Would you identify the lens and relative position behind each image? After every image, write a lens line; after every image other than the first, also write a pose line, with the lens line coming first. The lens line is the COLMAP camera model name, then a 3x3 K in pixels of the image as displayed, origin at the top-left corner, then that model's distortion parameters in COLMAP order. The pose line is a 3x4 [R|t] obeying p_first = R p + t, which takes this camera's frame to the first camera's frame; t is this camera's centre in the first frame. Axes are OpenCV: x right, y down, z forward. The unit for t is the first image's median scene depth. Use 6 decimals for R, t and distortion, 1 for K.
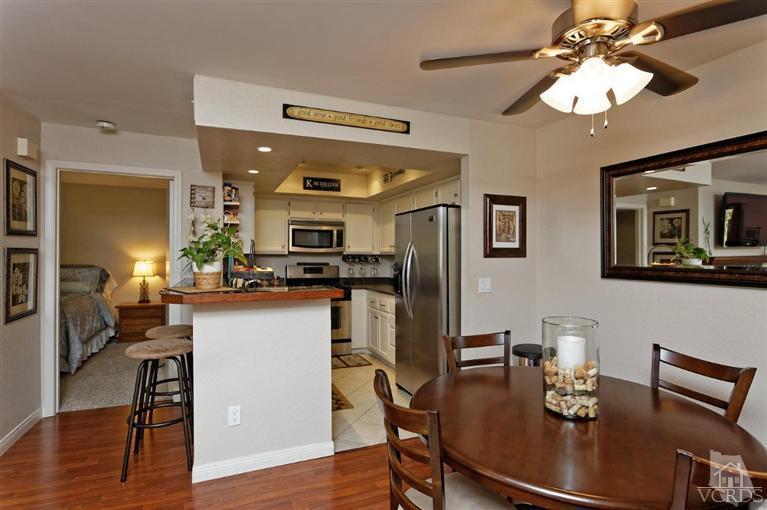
lens RADIAL K [[395.9, 0, 362.3], [0, 395.9, 255.3], [0, 0, 1]] dist [0.004734, 0.000385]
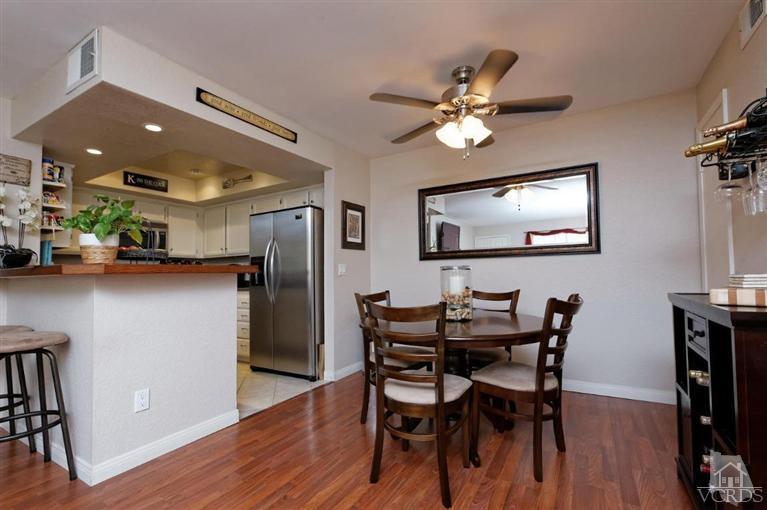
lens RADIAL K [[354.5, 0, 376.1], [0, 354.5, 253.2], [0, 0, 1]] dist [-0.002503, 0.002223]
pose [[0.802801, 0.025721, 0.595692, -0.221970], [0.013008, 0.998076, -0.060627, 0.068931], [-0.596106, 0.056420, 0.800921, 0.000361]]
